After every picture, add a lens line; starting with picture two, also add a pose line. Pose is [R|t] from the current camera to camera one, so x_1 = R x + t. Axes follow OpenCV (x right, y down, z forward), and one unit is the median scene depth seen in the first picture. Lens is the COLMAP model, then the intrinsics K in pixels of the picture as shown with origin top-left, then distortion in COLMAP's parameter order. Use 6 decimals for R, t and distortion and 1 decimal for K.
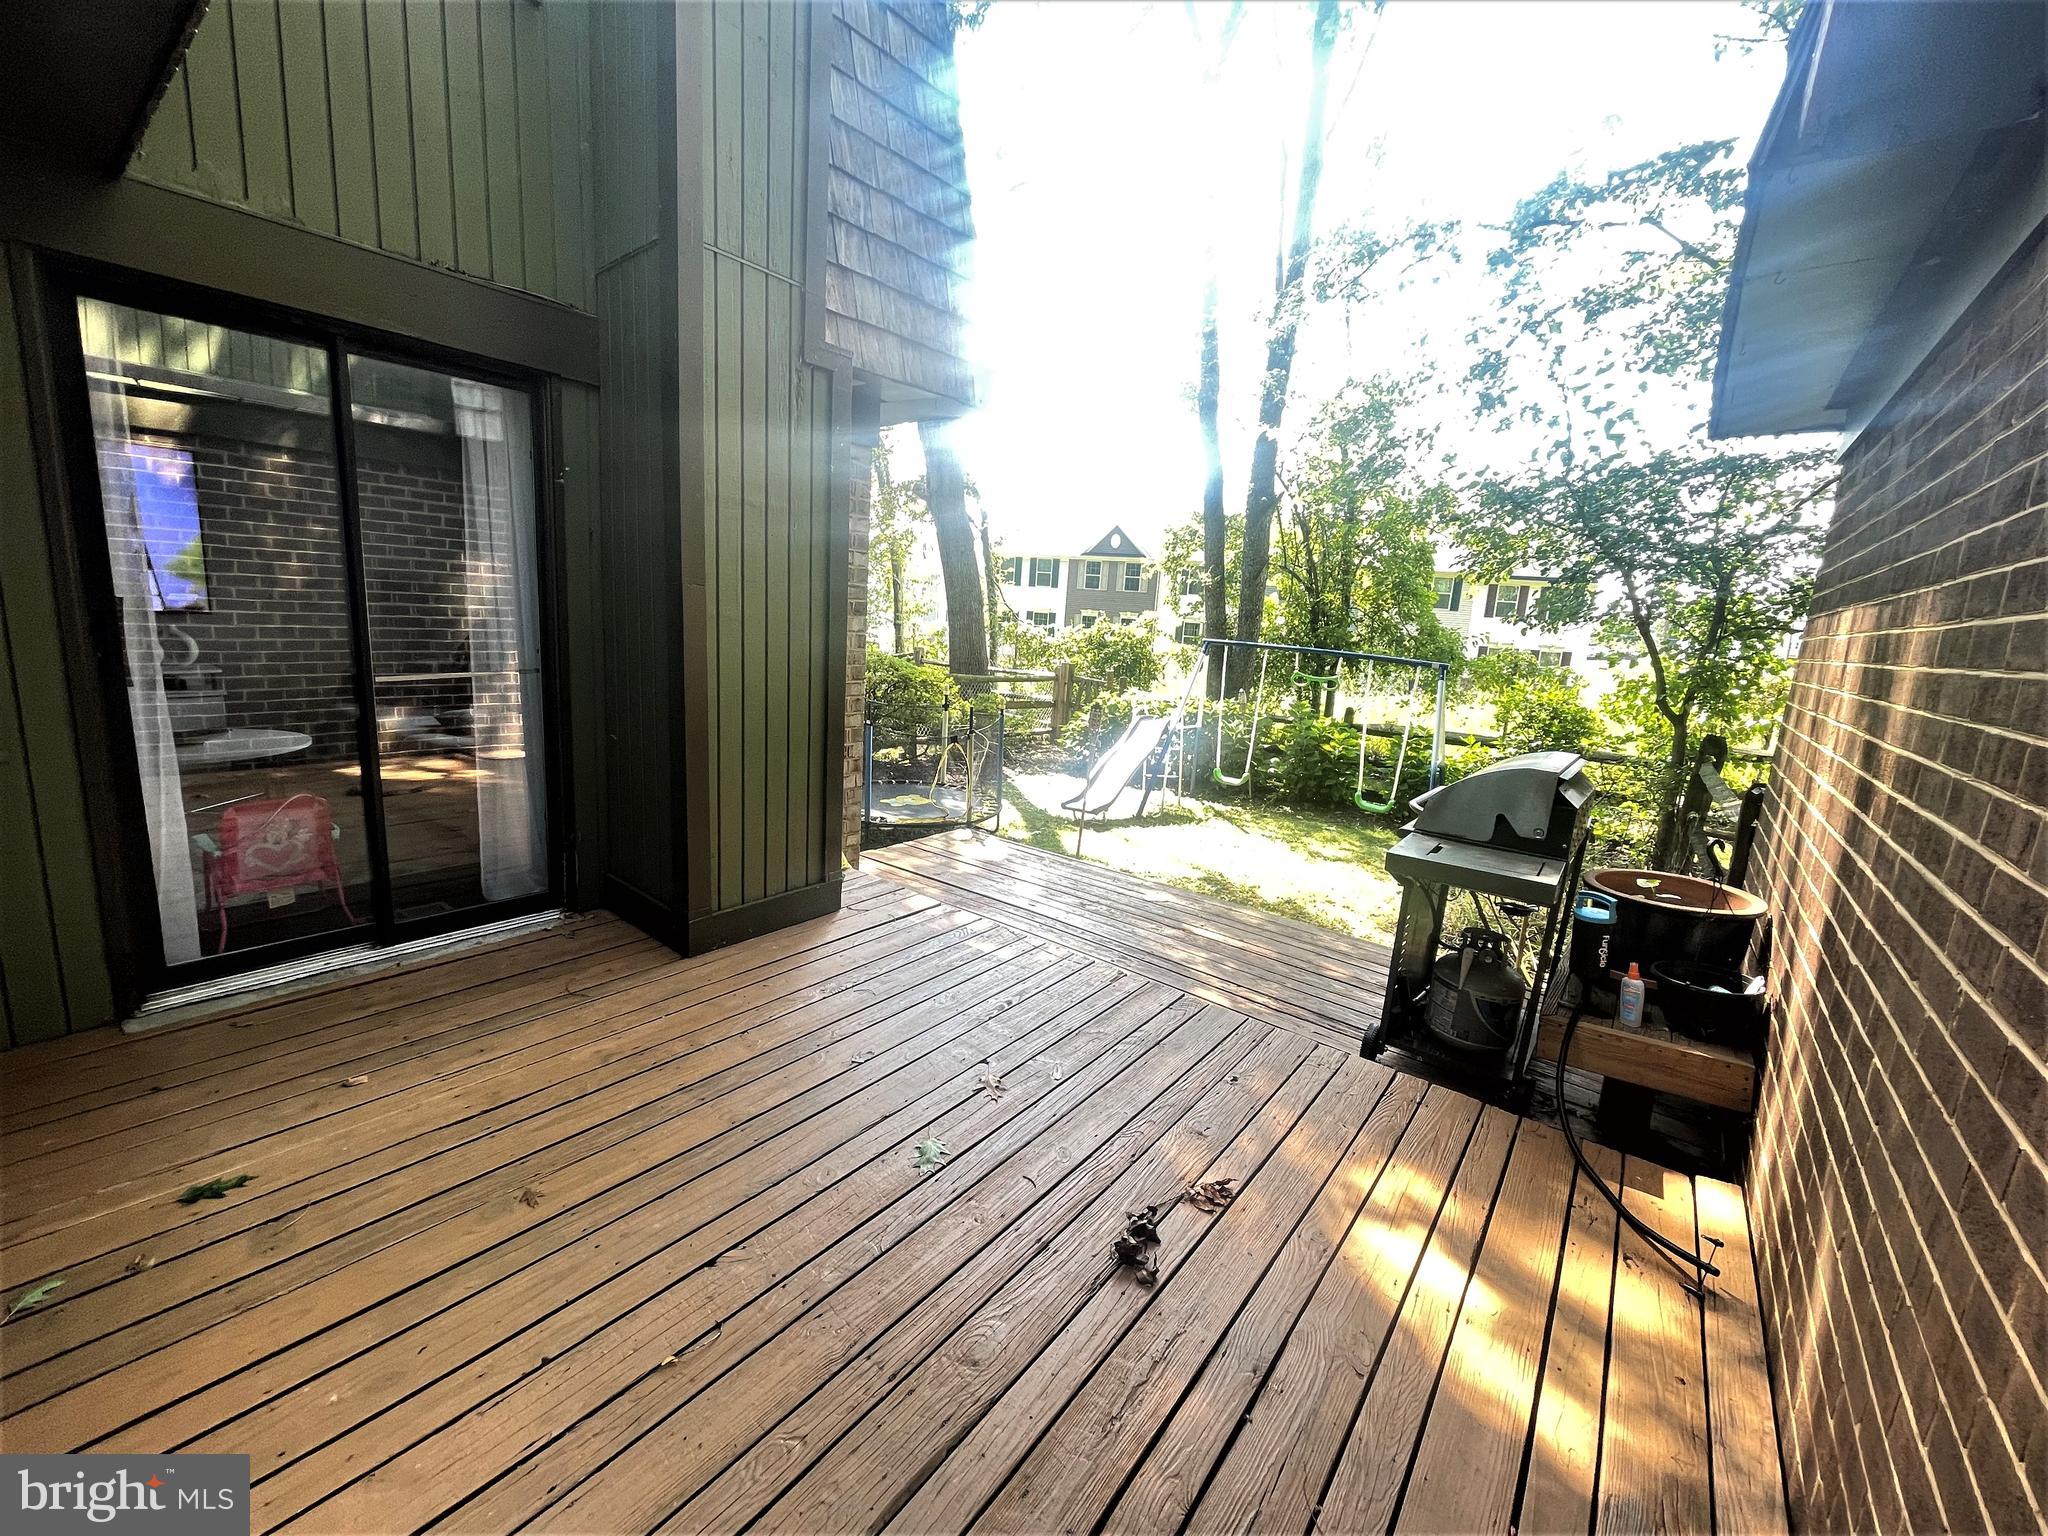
lens RADIAL K [[832.2, 0, 1022.0], [0, 832.2, 767.3], [0, 0, 1]] dist [0.001909, 0.000594]
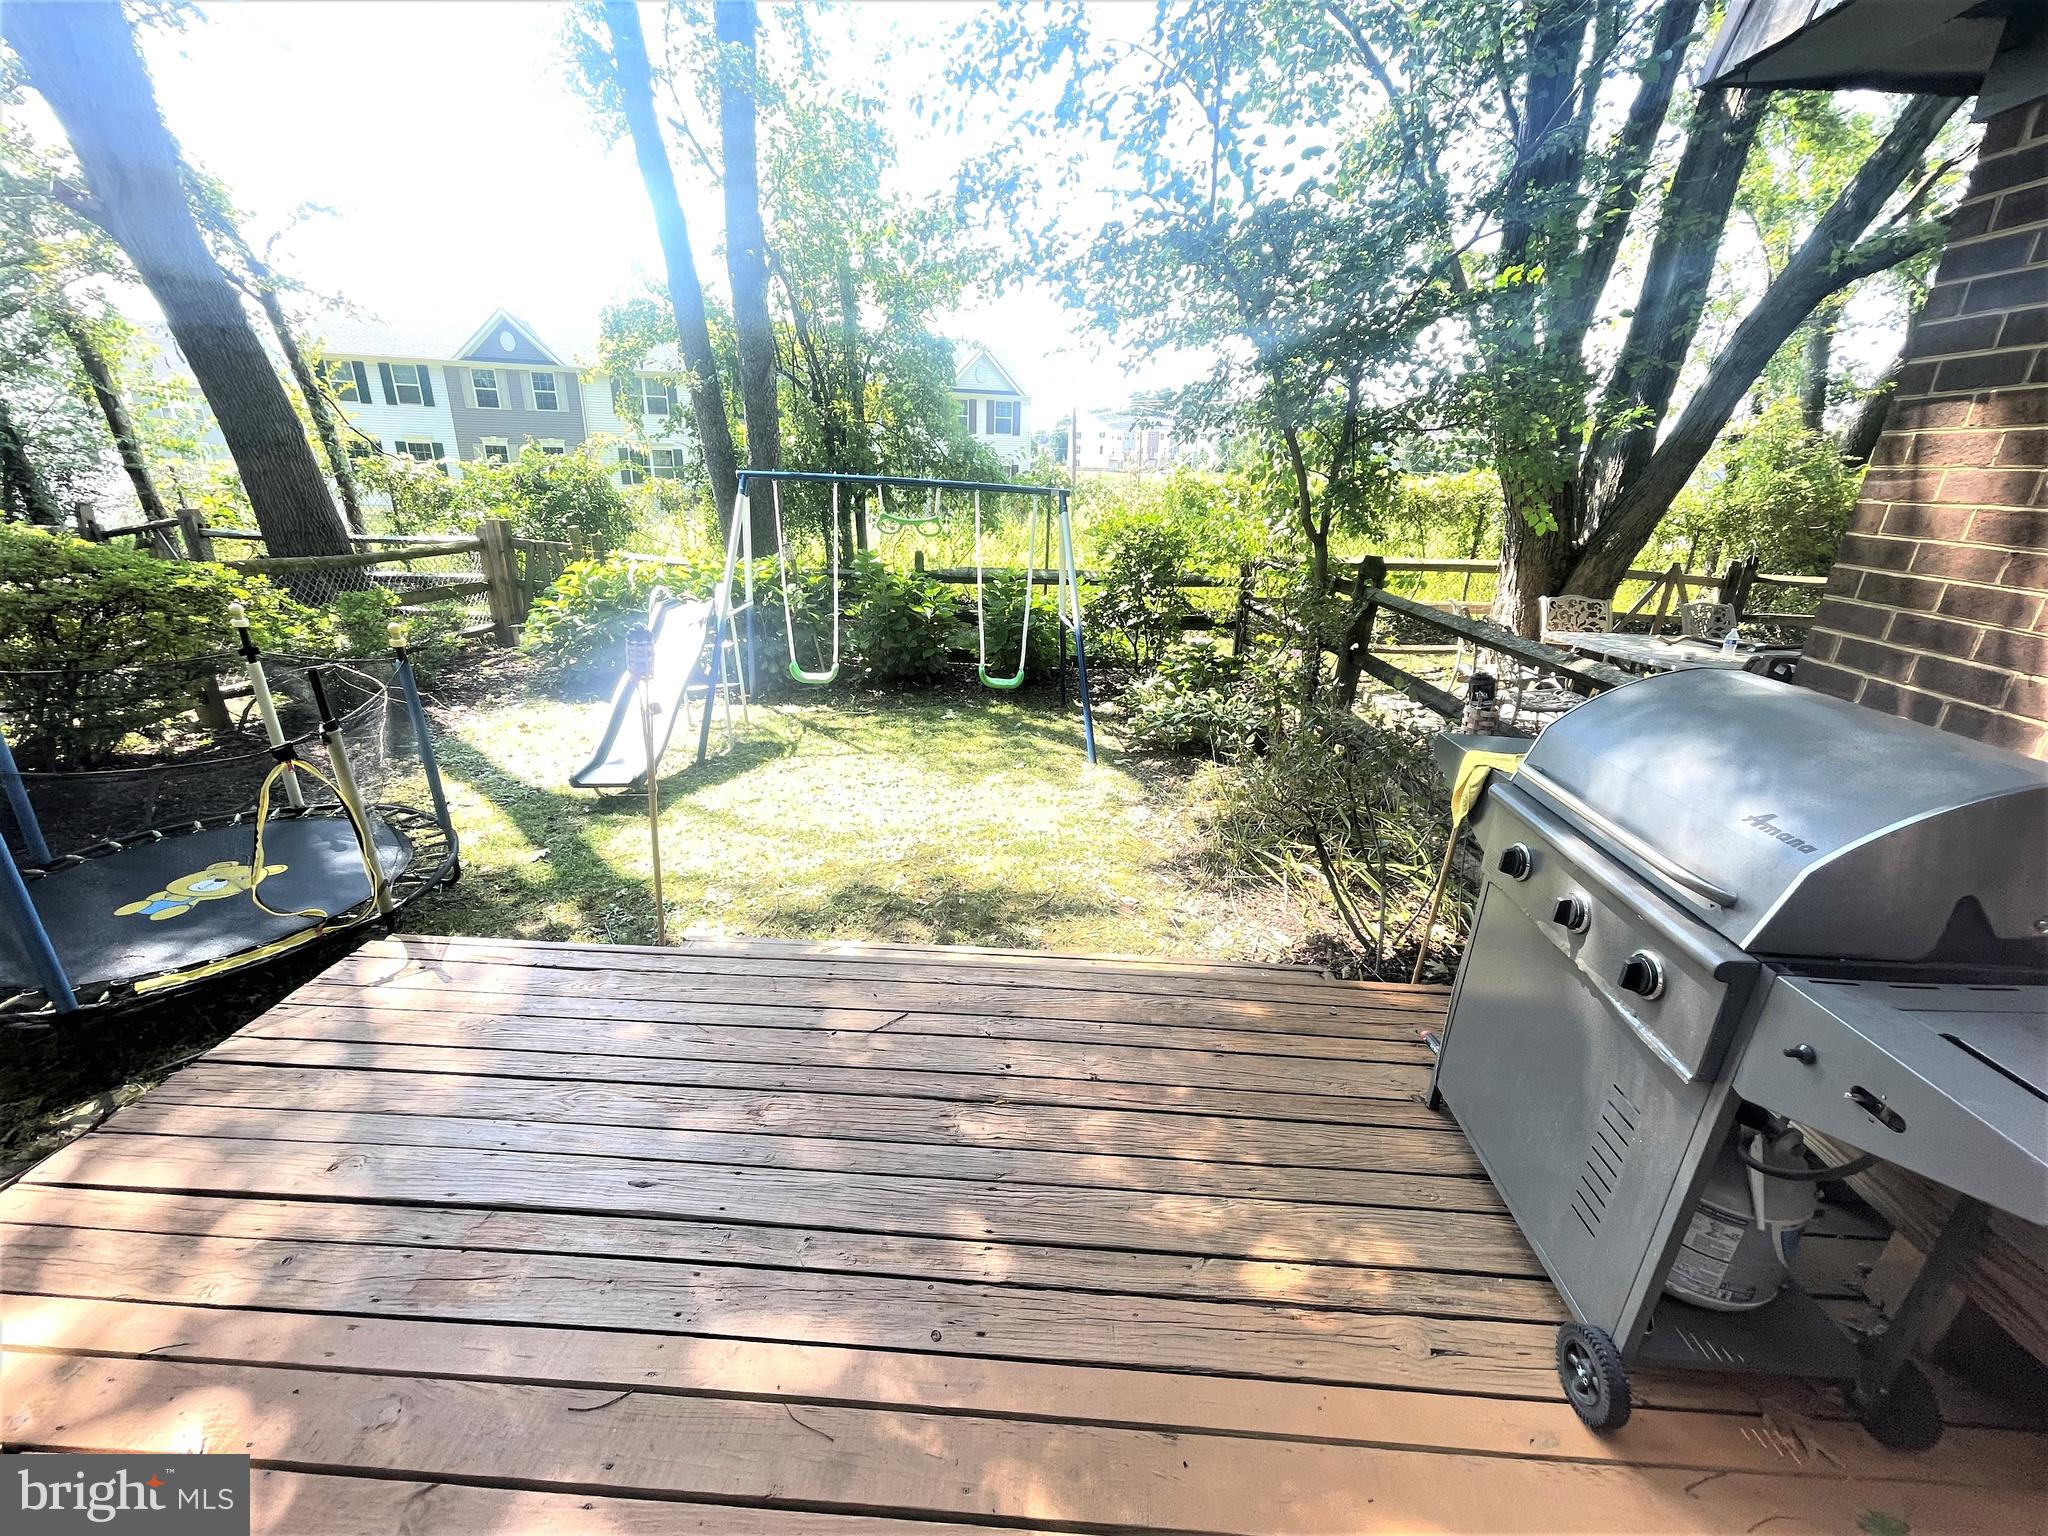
lens RADIAL K [[832.2, 0, 1021.9], [0, 832.2, 768.5], [0, 0, 1]] dist [0.001909, 0.000594]
pose [[0.814932, -0.239256, 0.527865, -0.000681], [0.131637, 0.963418, 0.233447, -0.031622], [-0.564409, -0.120757, 0.816615, 0.187055]]
